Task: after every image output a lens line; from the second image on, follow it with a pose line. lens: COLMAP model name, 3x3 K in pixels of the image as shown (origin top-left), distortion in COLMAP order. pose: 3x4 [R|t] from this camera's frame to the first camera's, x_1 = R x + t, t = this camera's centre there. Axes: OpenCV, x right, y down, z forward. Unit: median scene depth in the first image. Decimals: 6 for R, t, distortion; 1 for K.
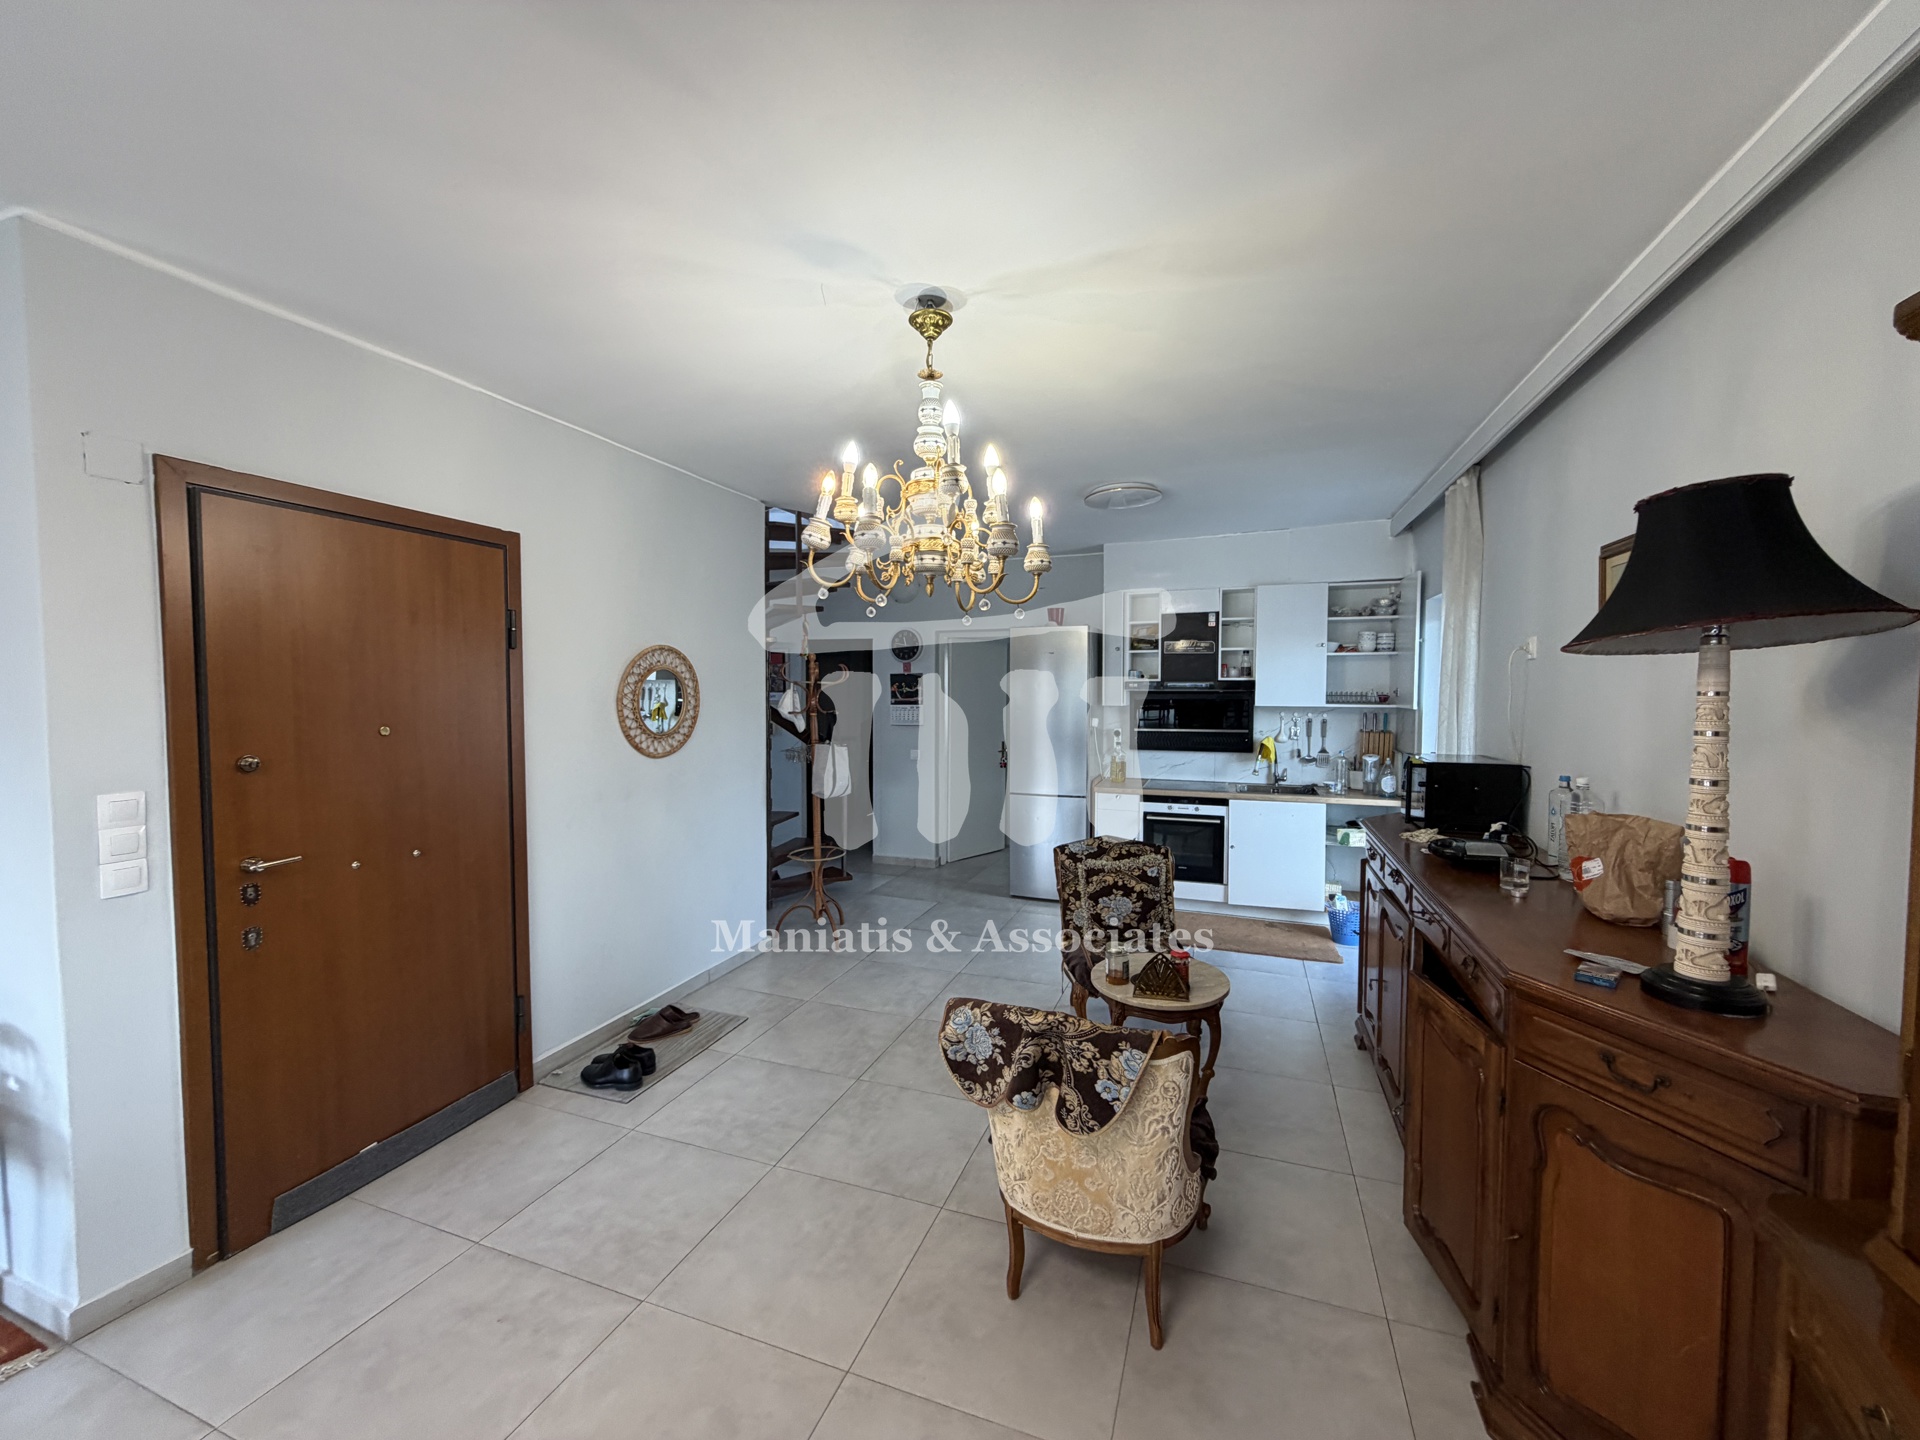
lens RADIAL K [[764.3, 0, 953.0], [0, 764.3, 720.3], [0, 0, 1]] dist [0.001826, -0.000282]
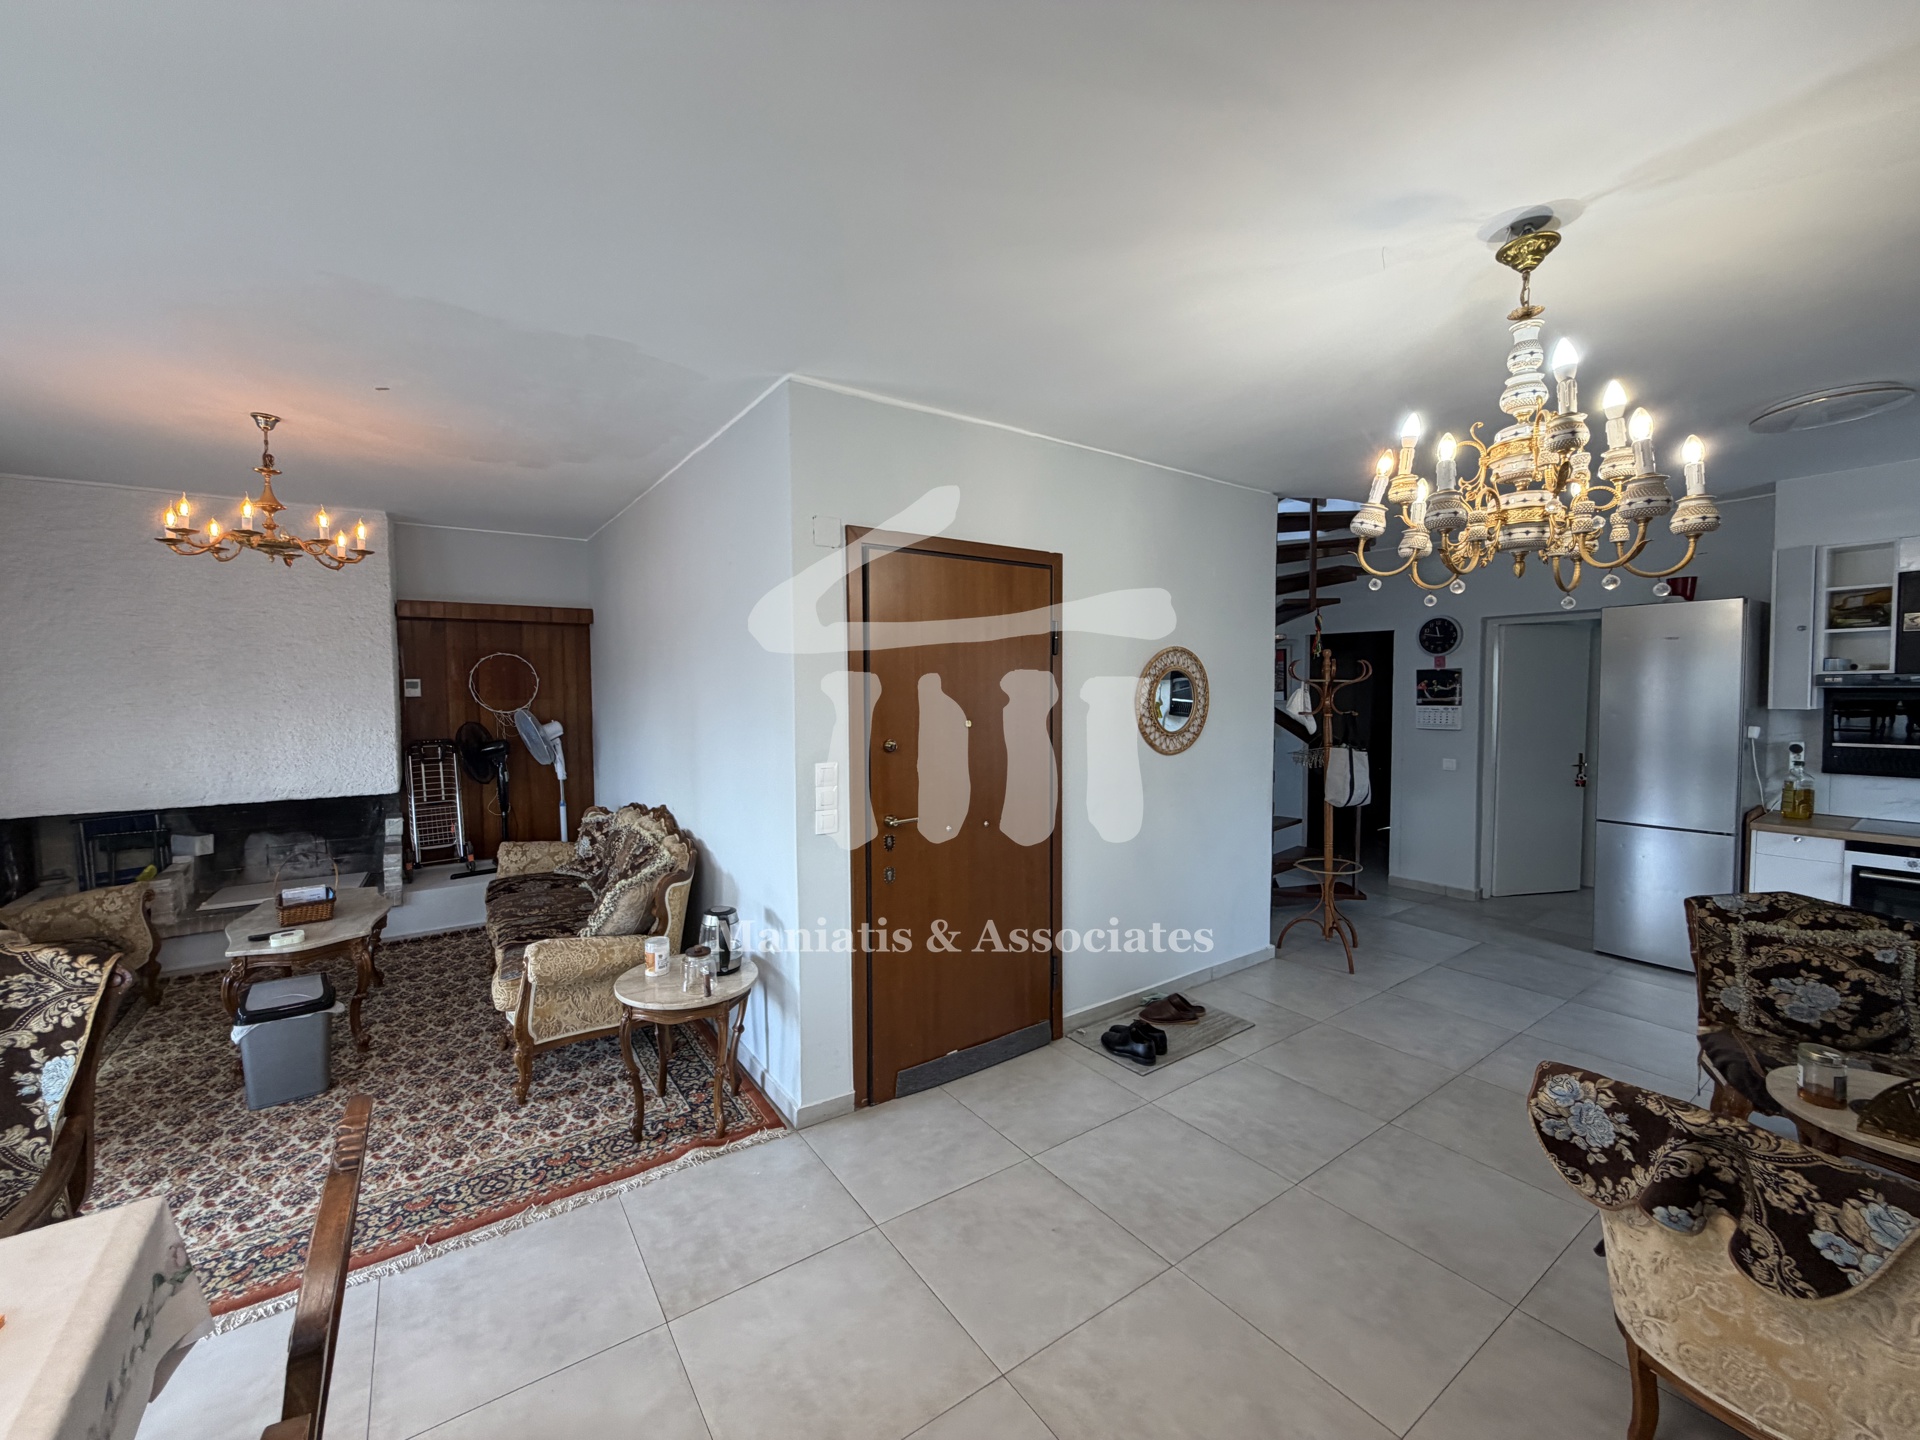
lens RADIAL K [[764.3, 0, 953.9], [0, 764.3, 719.8], [0, 0, 1]] dist [0.001826, -0.000282]
pose [[0.822687, 0.018572, -0.568192, -0.043893], [-0.018283, 0.999814, 0.006209, 0.000389], [0.568201, 0.005280, 0.822873, -0.032955]]
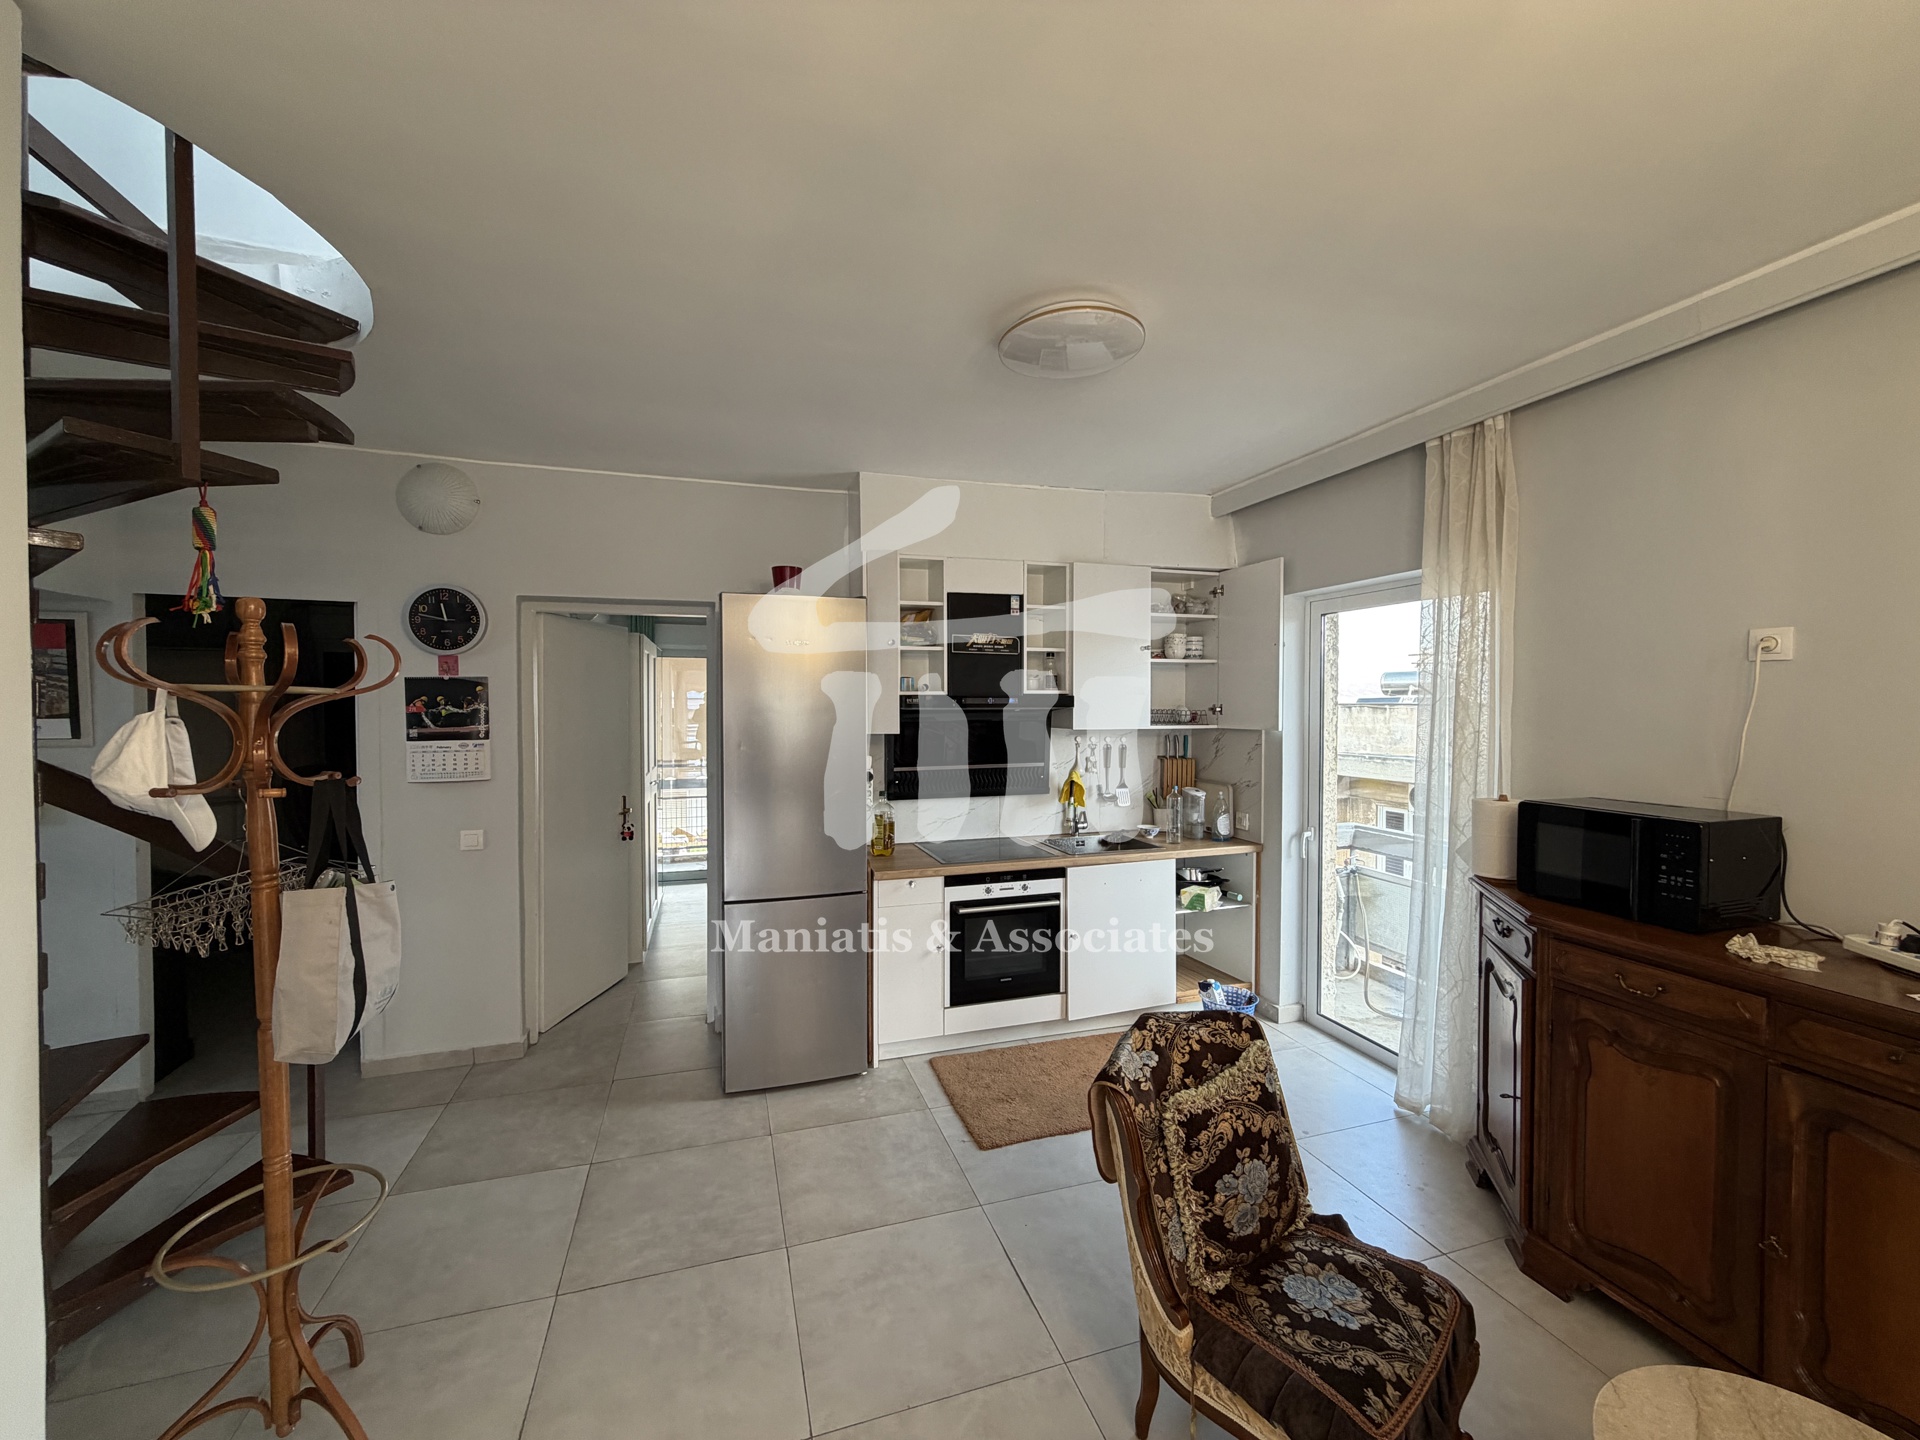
lens RADIAL K [[764.3, 0, 959.6], [0, 764.3, 719.5], [0, 0, 1]] dist [0.001826, -0.000282]
pose [[0.784331, -0.014126, 0.620182, -0.236833], [0.029012, 0.999482, -0.013926, -0.038465], [-0.619664, 0.028916, 0.784335, 0.894134]]
